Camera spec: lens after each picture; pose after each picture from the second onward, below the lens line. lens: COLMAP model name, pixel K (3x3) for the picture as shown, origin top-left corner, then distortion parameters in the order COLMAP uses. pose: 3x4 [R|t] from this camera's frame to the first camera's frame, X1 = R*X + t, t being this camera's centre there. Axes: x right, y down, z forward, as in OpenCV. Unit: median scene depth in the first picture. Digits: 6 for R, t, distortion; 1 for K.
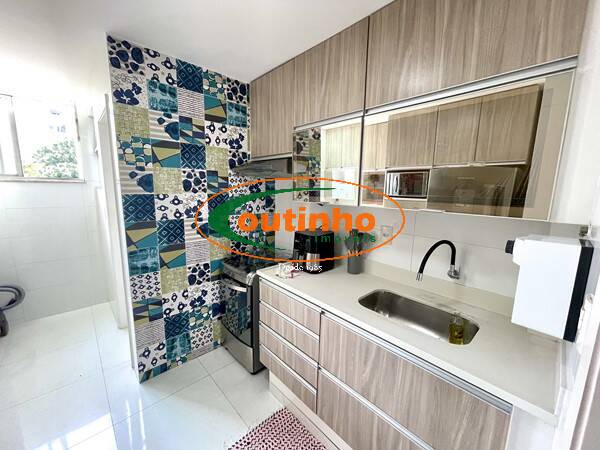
lens RADIAL K [[244.2, 0, 299.6], [0, 244.2, 225.9], [0, 0, 1]] dist [-0.000277, 0.001098]
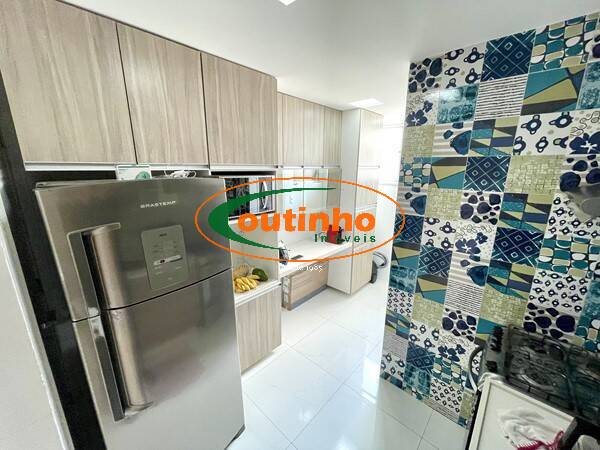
lens RADIAL K [[244.2, 0, 300.6], [0, 244.2, 225.3], [0, 0, 1]] dist [-0.000277, 0.001098]
pose [[0.066338, 0.218605, -0.973556, 0.264309], [-0.158339, 0.965648, 0.206040, -0.201589], [0.985154, 0.140484, 0.098673, 0.420233]]
